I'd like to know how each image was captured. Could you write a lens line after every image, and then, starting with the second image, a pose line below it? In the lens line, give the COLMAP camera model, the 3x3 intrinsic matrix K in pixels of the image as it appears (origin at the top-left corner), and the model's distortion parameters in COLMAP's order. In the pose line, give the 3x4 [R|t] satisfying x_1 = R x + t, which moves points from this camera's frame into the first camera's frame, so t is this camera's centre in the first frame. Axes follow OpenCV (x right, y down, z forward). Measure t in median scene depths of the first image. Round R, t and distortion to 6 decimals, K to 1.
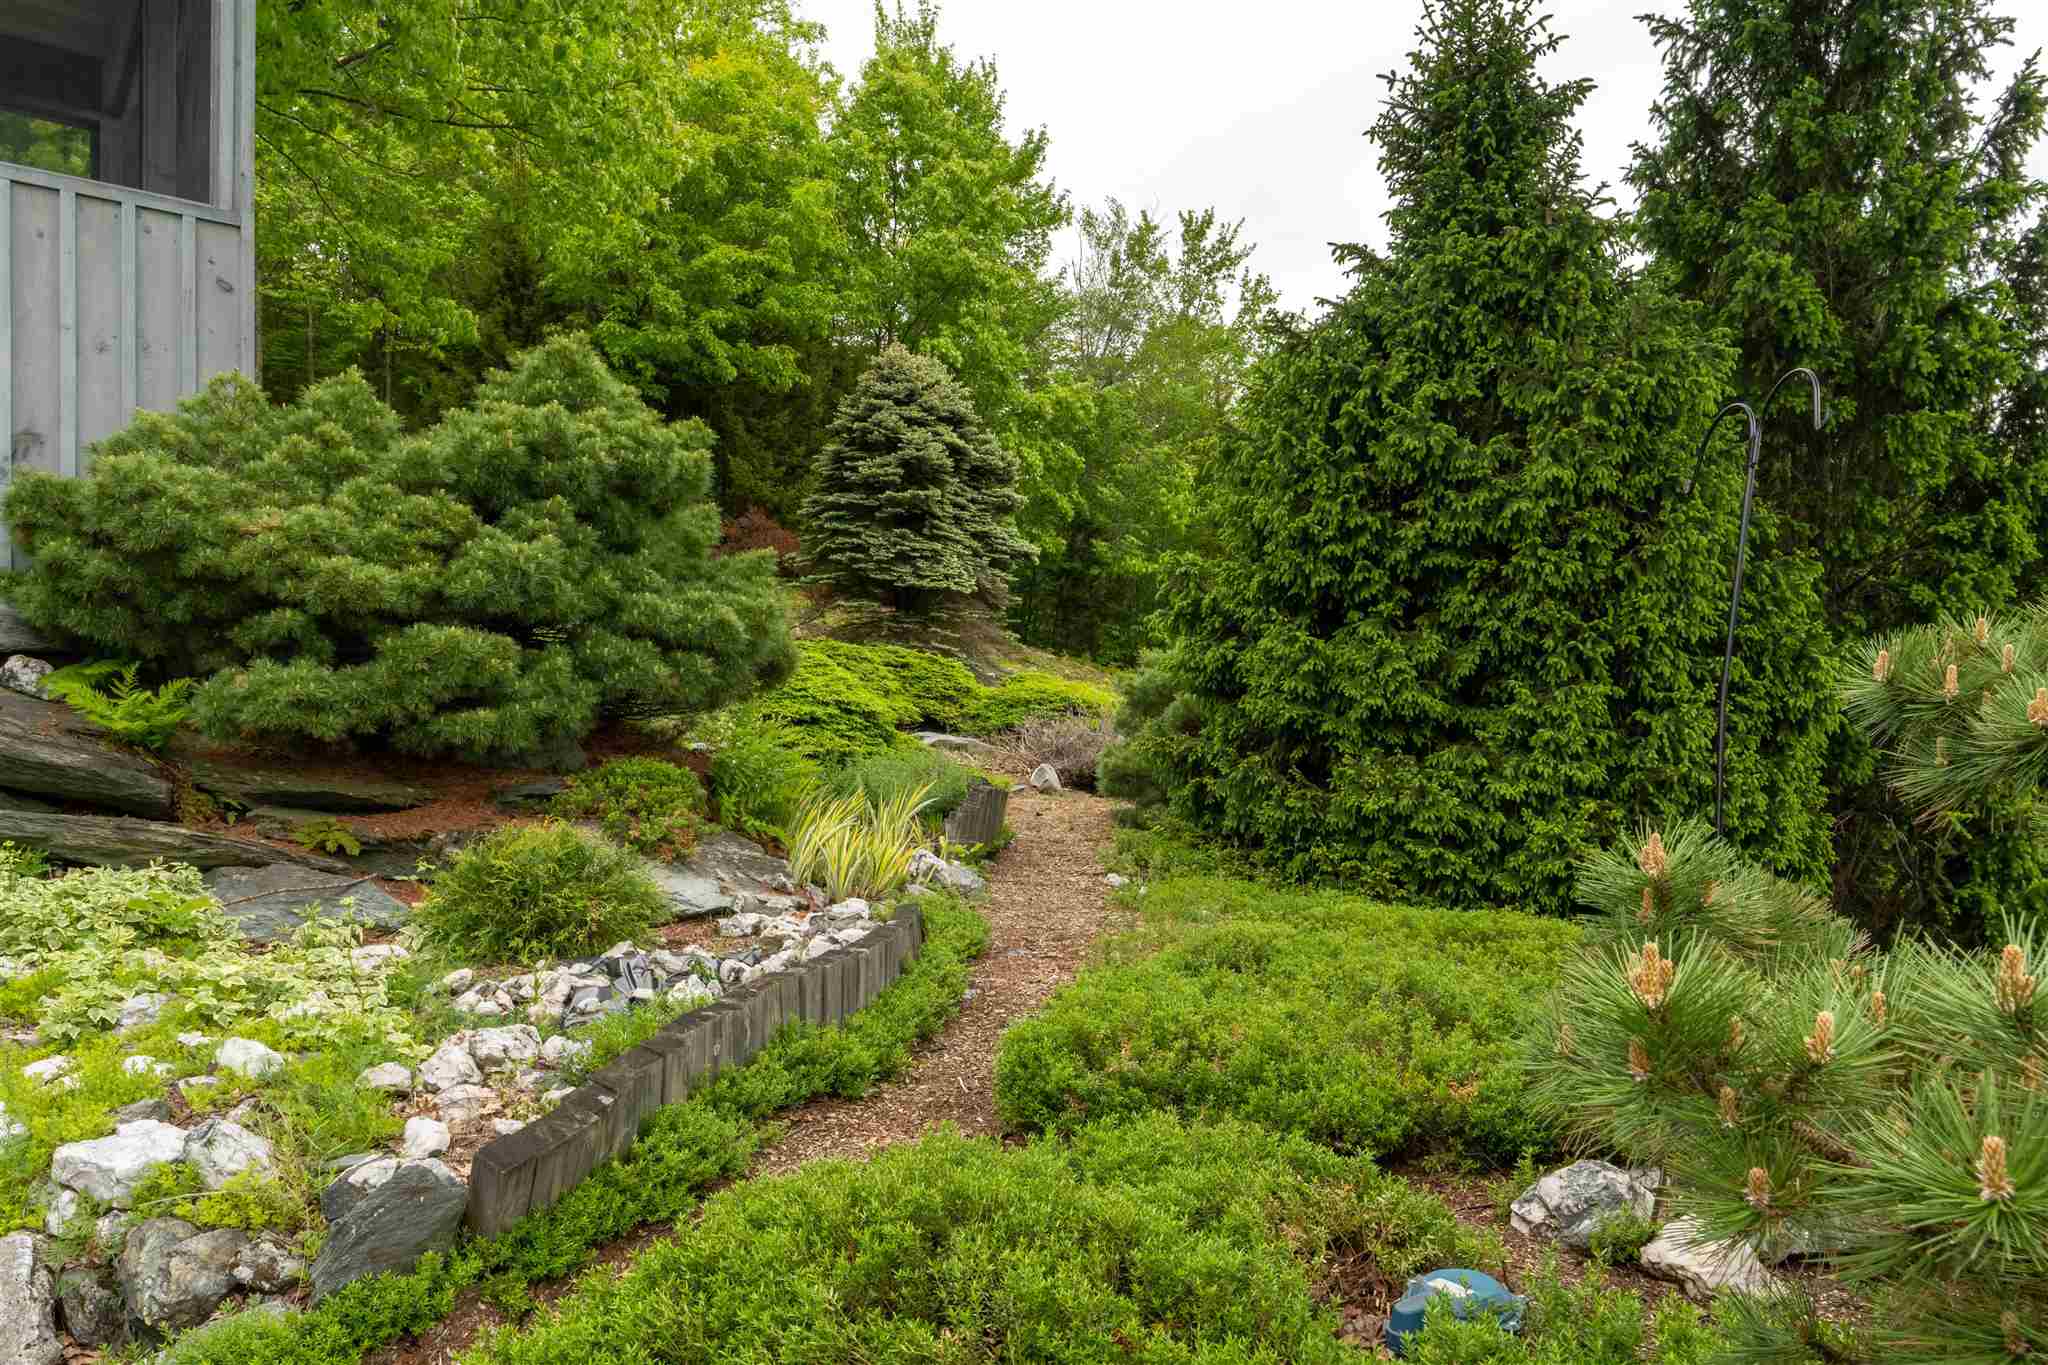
lens RADIAL K [[1400.5, 0, 1032.9], [0, 1400.5, 712.3], [0, 0, 1]] dist [0.009245, -0.000427]
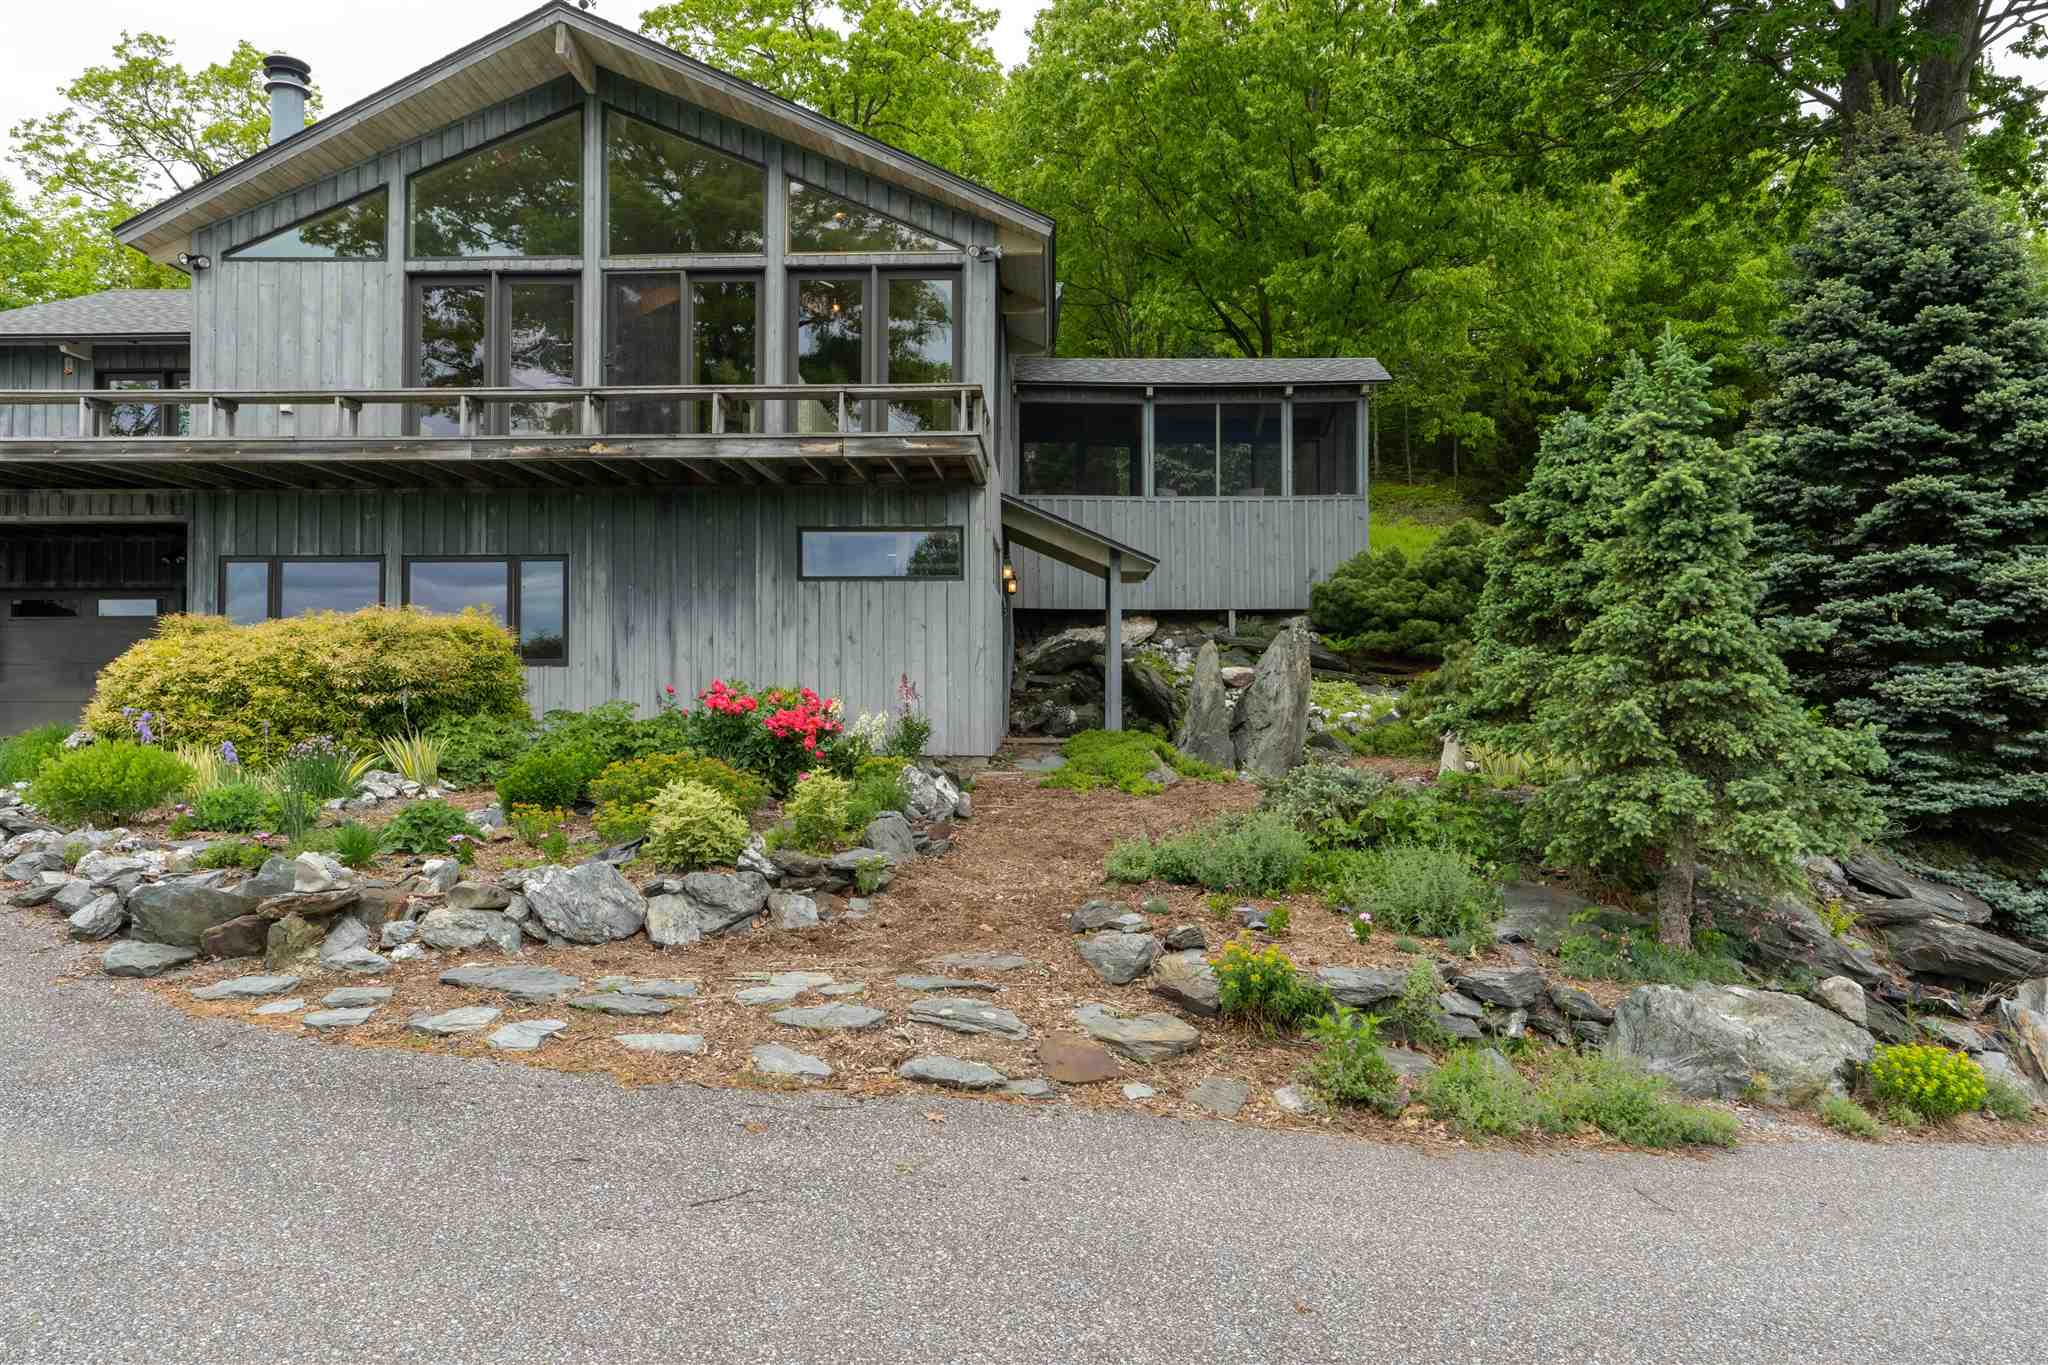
lens RADIAL K [[1400.5, 0, 1025.8], [0, 1400.5, 673.9], [0, 0, 1]] dist [0.009245, -0.000427]
pose [[0.728770, -0.010977, -0.684670, 0.889869], [0.007357, 0.999939, -0.008200, 0.067317], [0.684719, 0.000938, 0.728807, -1.564865]]
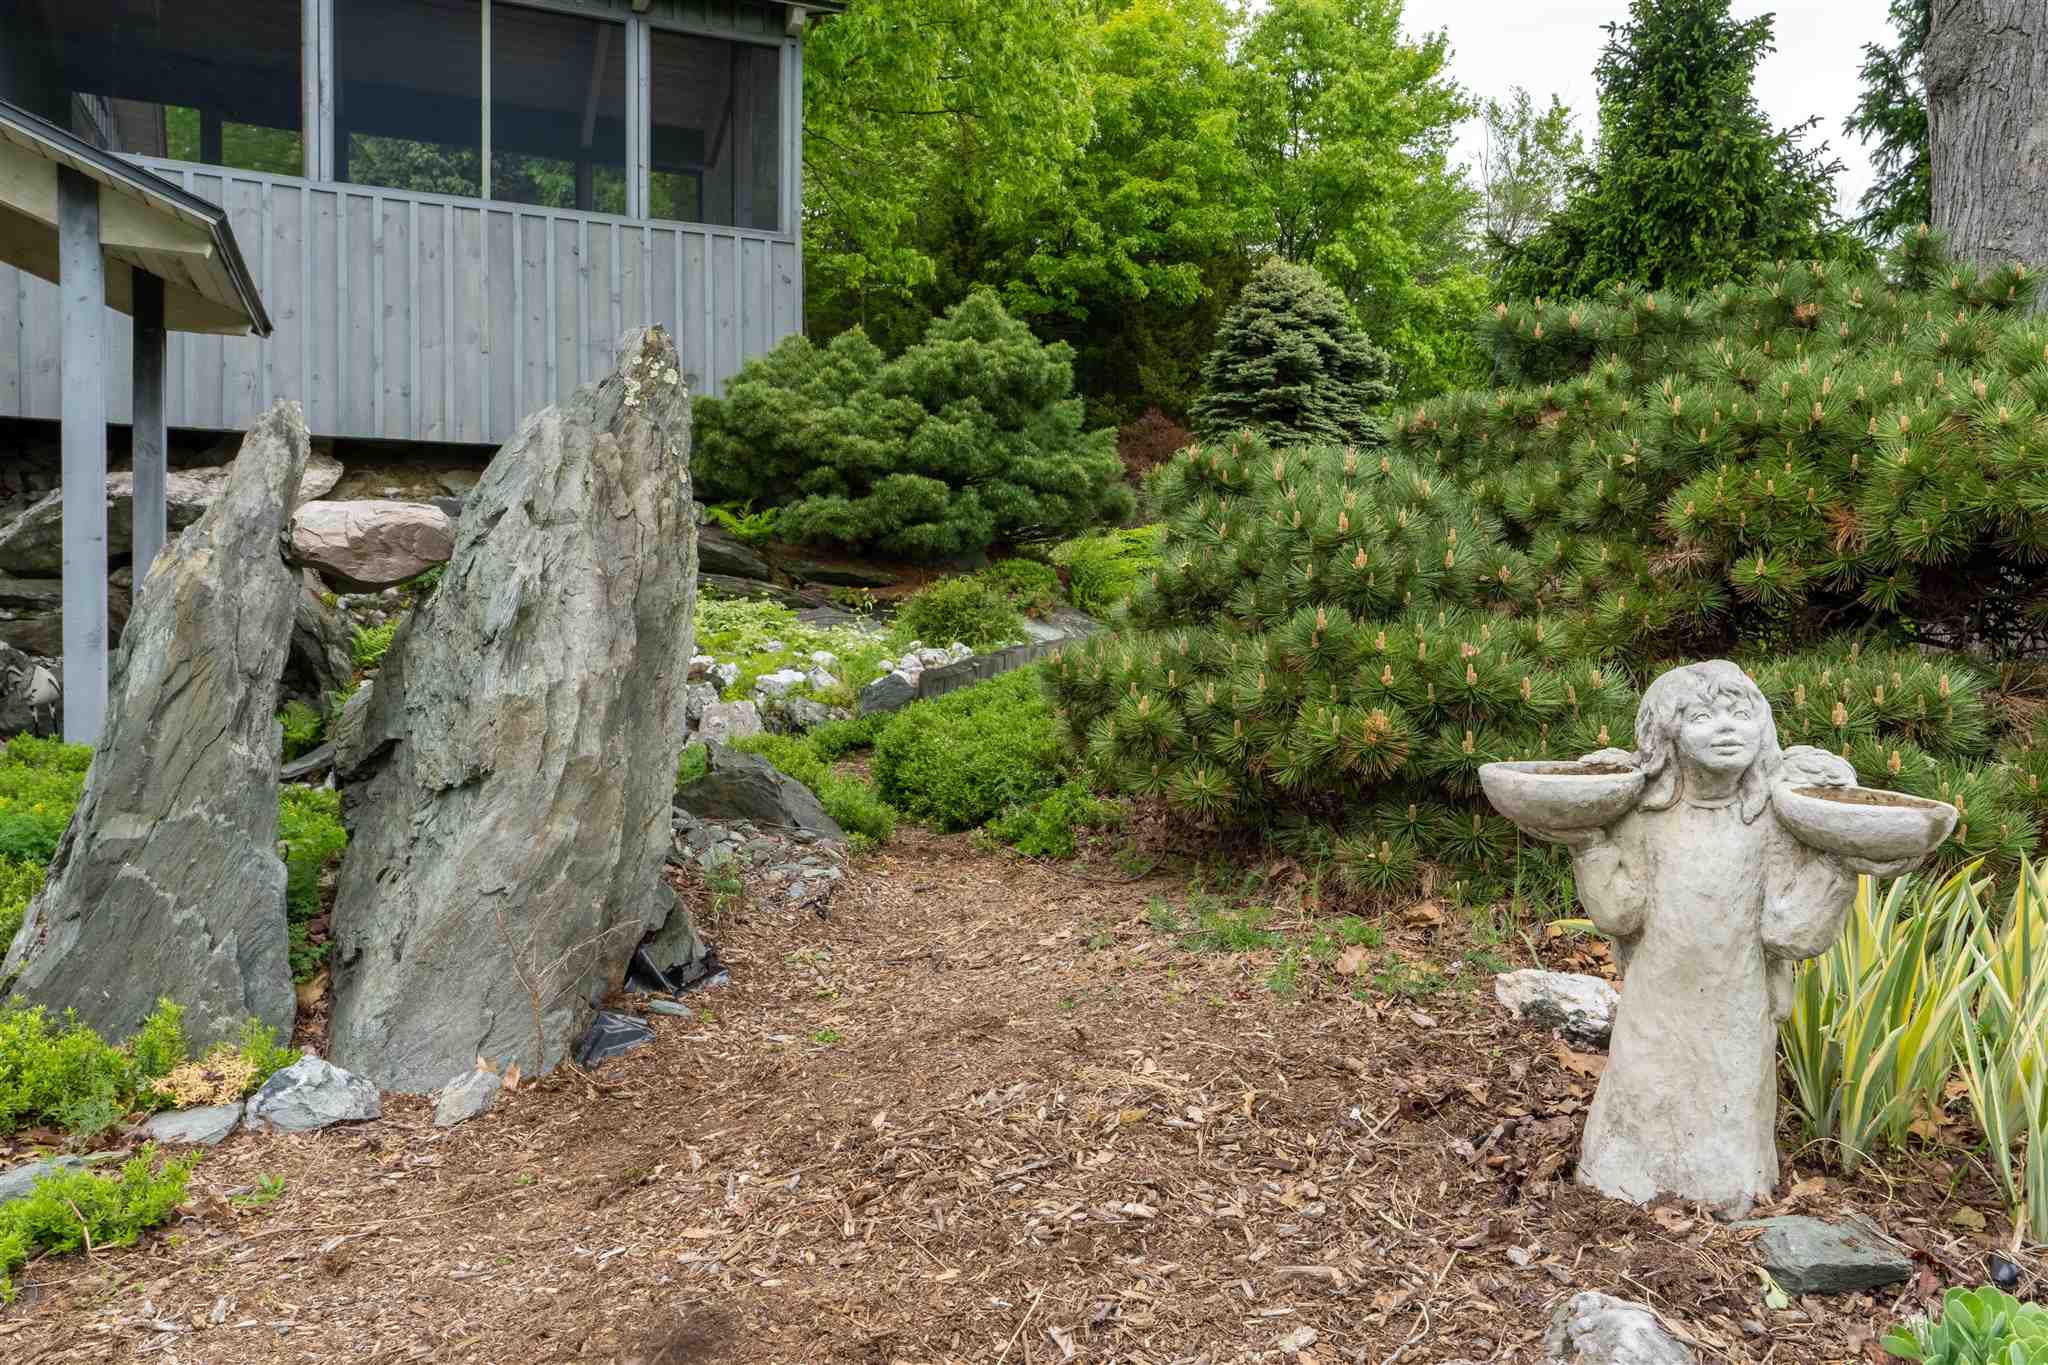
lens RADIAL K [[1400.5, 0, 1014.1], [0, 1400.5, 678.1], [0, 0, 1]] dist [0.009245, -0.000427]
pose [[0.948494, 0.014068, -0.316483, 0.173754], [-0.001174, 0.999163, 0.040896, 0.081238], [0.316793, -0.038418, 0.947716, -0.411613]]
